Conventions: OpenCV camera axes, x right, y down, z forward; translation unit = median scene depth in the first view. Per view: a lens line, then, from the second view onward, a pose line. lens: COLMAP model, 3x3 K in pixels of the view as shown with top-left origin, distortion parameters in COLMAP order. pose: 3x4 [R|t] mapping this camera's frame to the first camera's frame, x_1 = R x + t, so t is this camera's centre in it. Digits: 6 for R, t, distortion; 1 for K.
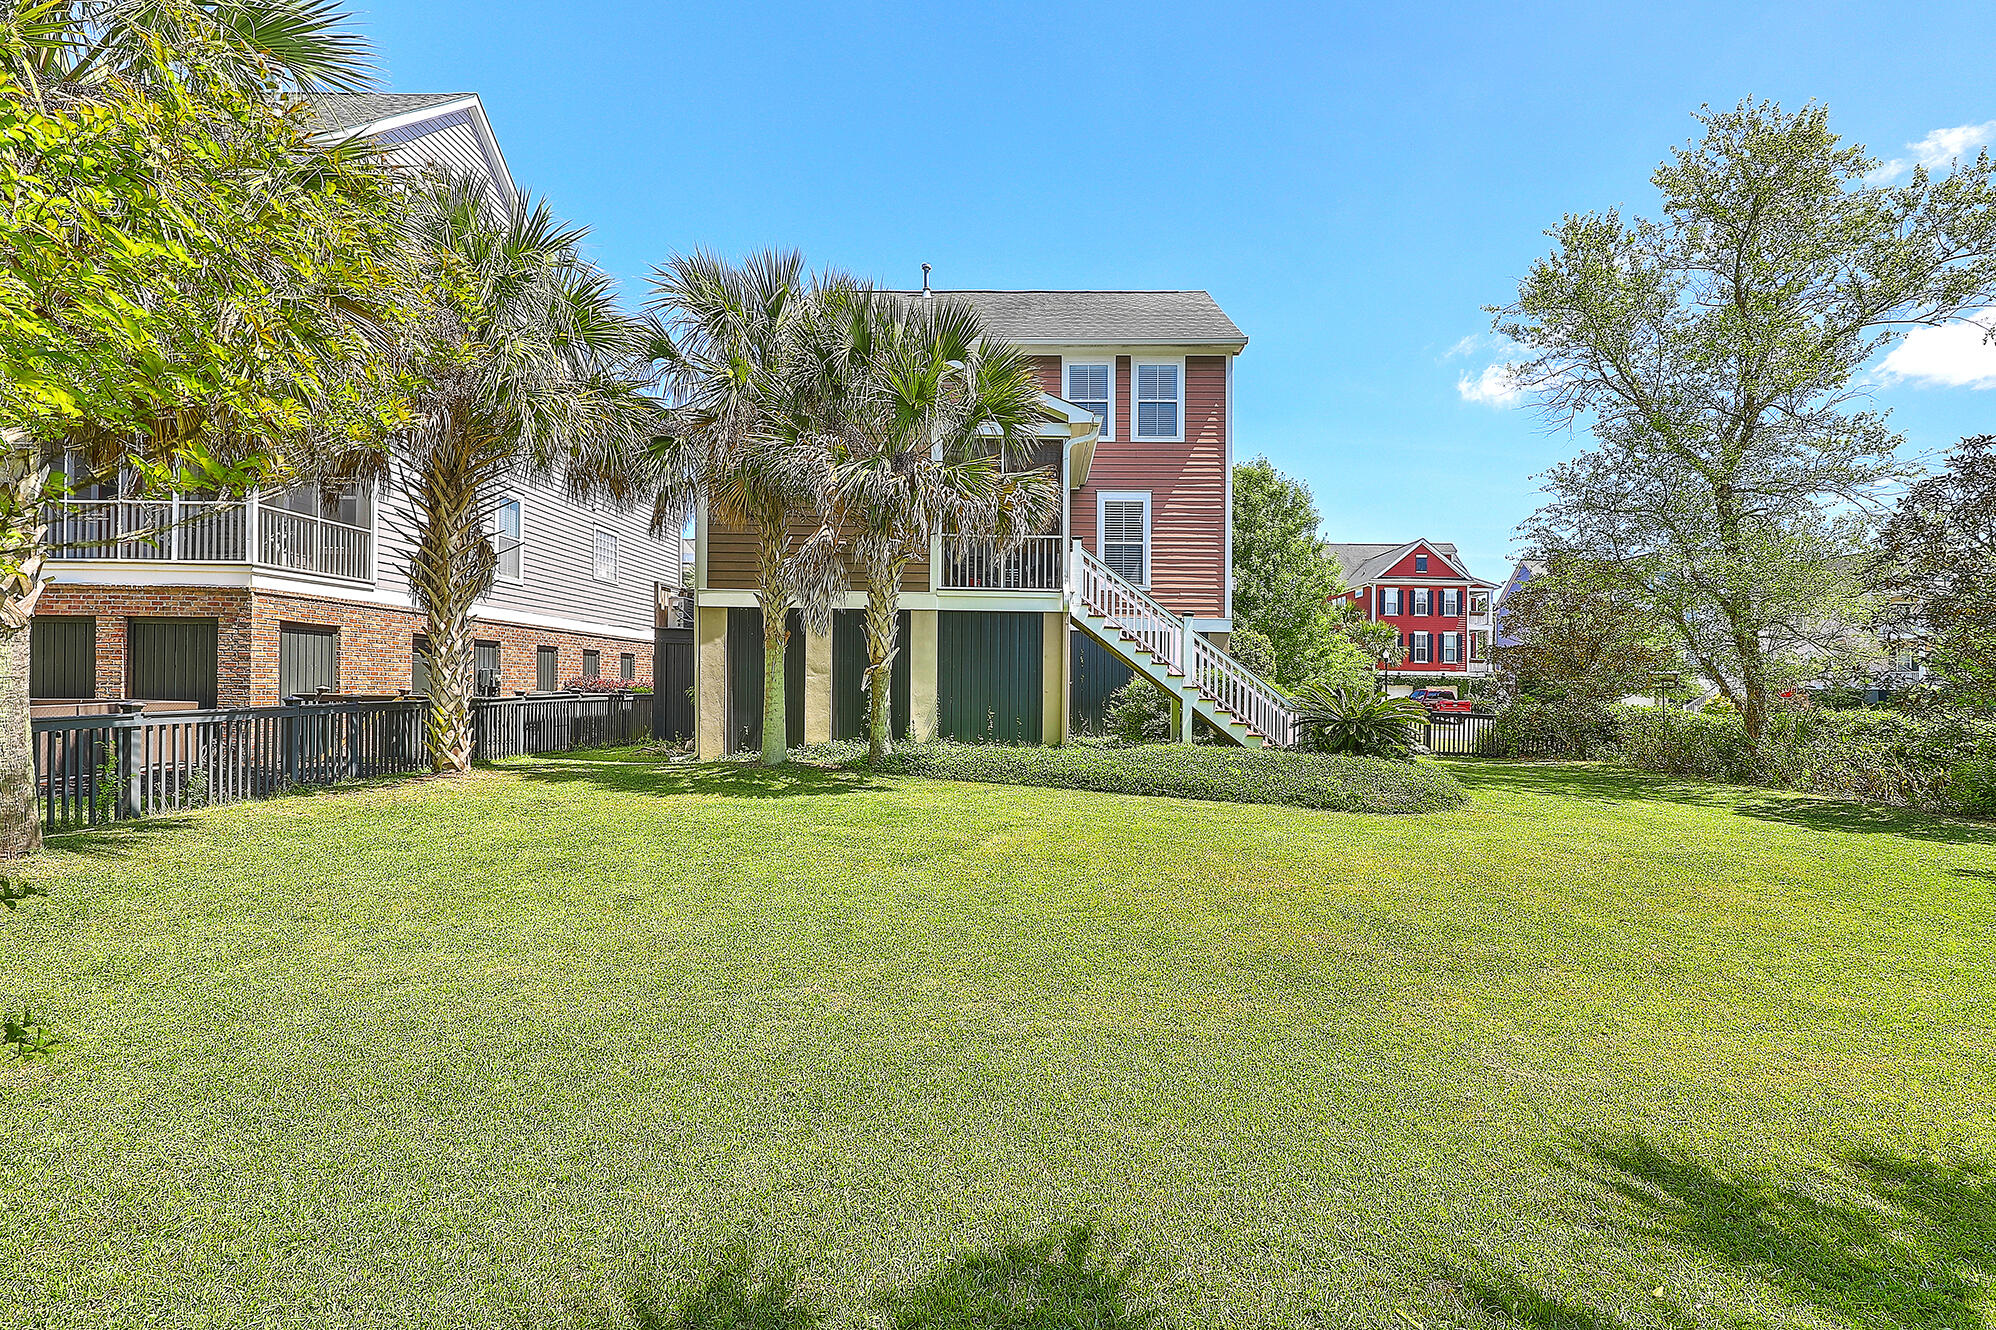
lens RADIAL K [[899.0, 0, 1007.2], [0, 899.0, 691.4], [0, 0, 1]] dist [0.000623, -0.000119]
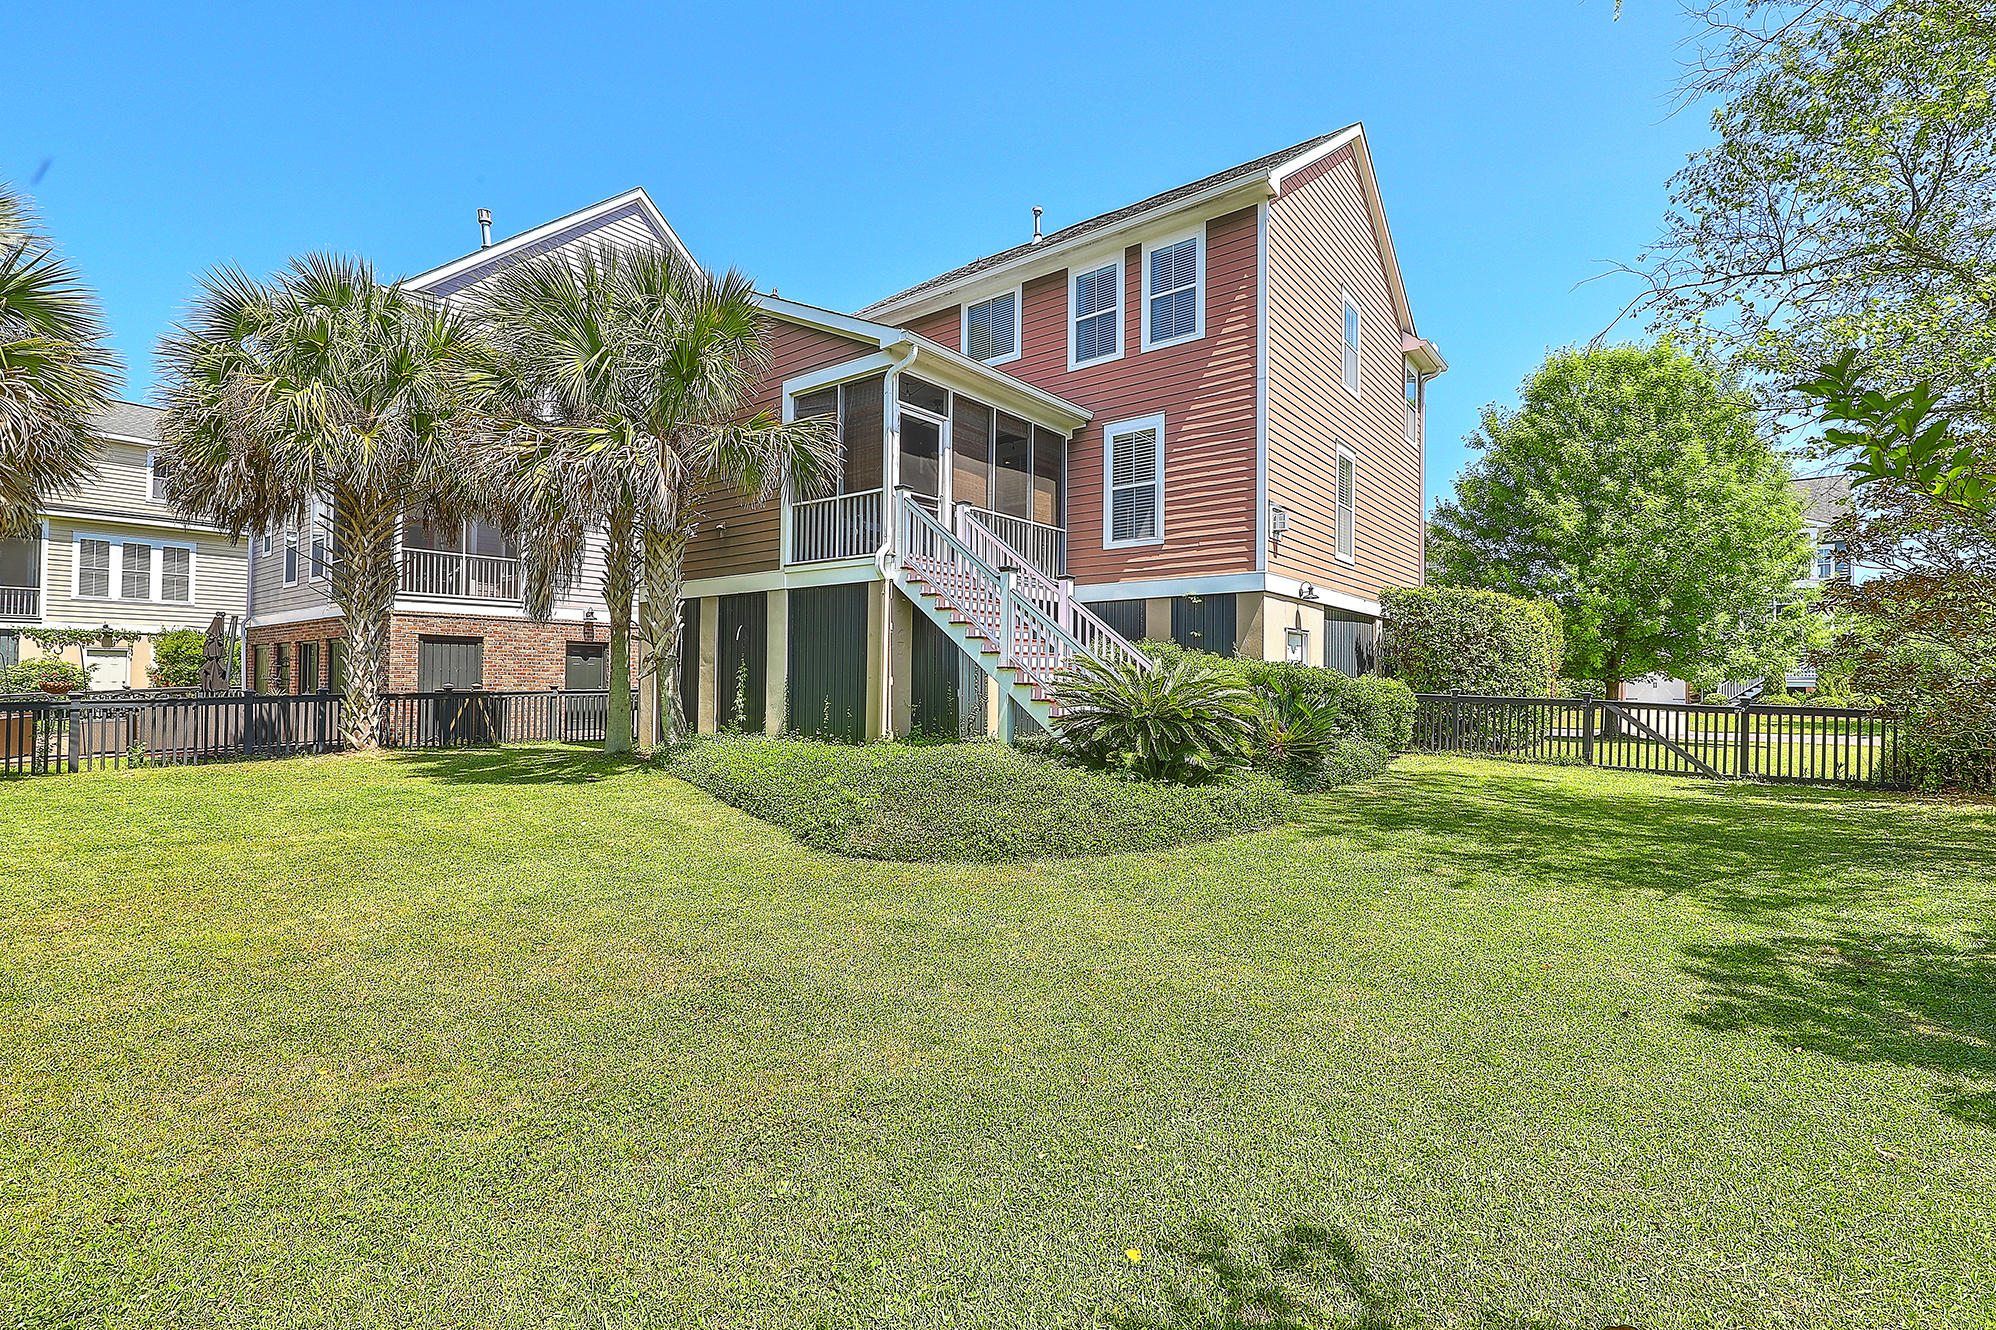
lens RADIAL K [[903.8, 0, 1002.1], [0, 903.8, 678.8], [0, 0, 1]] dist [-0.003237, -0.000386]
pose [[0.820272, -0.017930, -0.571692, 0.481608], [0.010716, 0.999815, -0.015982, 0.012449], [0.571873, 0.006983, 0.820312, 0.301452]]
